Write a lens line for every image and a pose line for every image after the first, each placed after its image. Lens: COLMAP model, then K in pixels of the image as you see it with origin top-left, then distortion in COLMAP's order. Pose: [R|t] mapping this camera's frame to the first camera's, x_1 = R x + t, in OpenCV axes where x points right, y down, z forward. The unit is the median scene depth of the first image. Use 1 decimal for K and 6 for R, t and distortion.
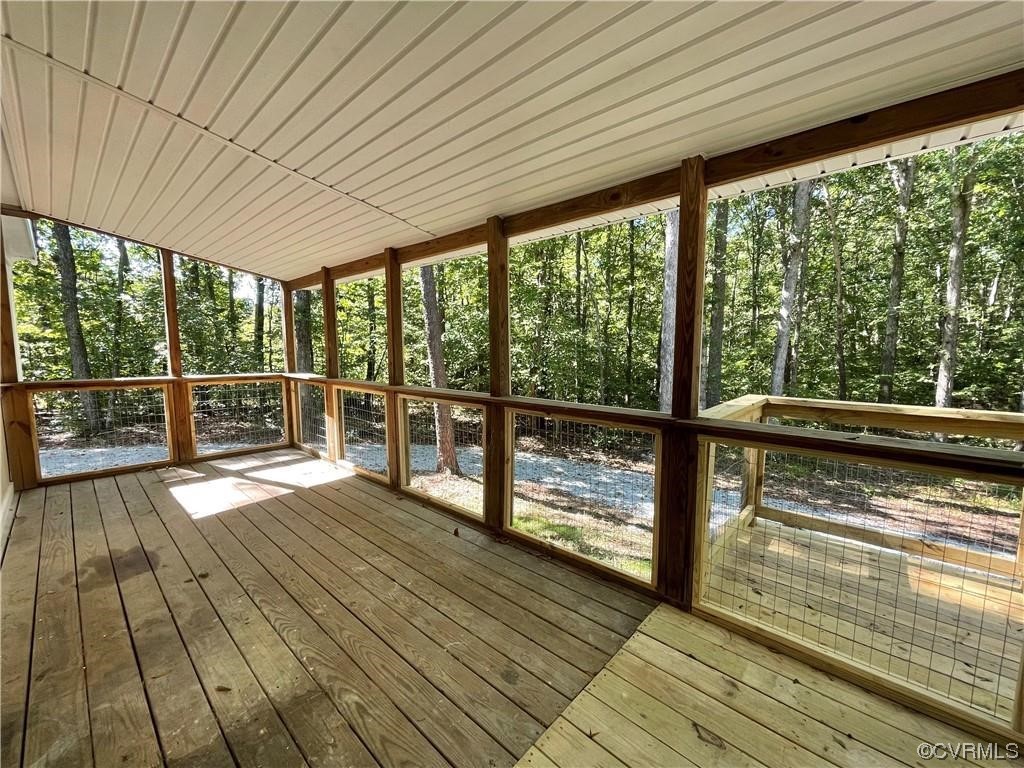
lens RADIAL K [[412.2, 0, 512.8], [0, 412.2, 381.5], [0, 0, 1]] dist [-0.000468, -0.001793]
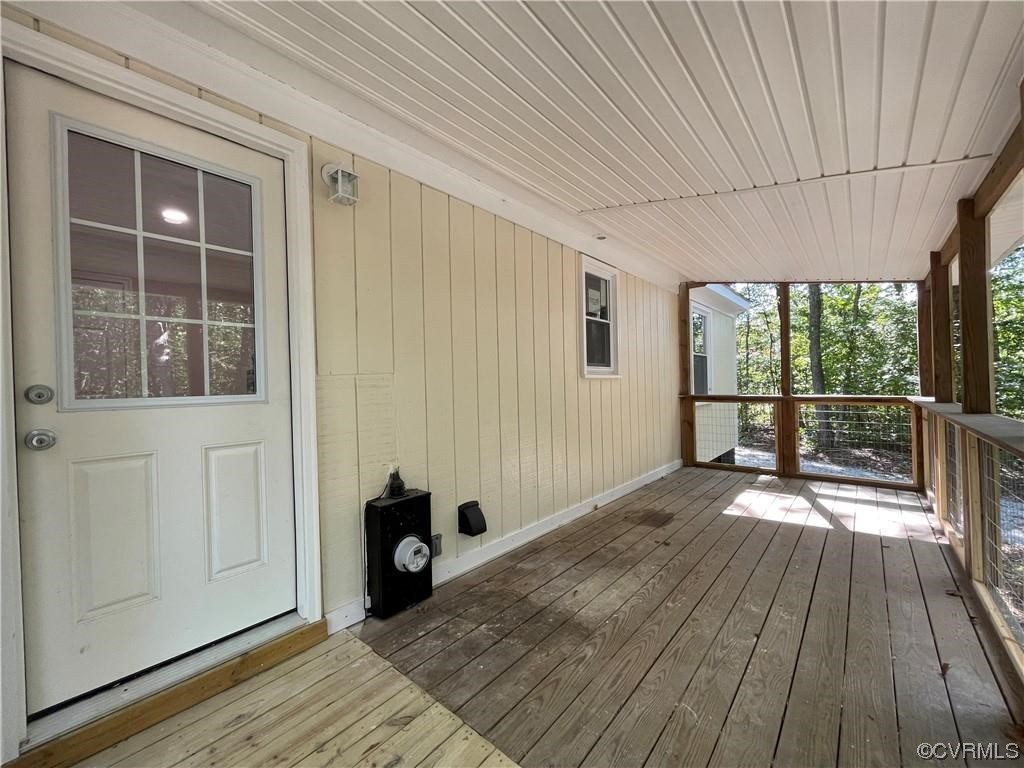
lens RADIAL K [[412.2, 0, 507.6], [0, 412.2, 388.6], [0, 0, 1]] dist [-0.000468, -0.001793]
pose [[0.028511, 0.007503, -0.999565, 0.483979], [-0.058969, 0.998243, 0.005811, 0.013913], [0.997853, 0.058778, 0.028903, 0.427967]]
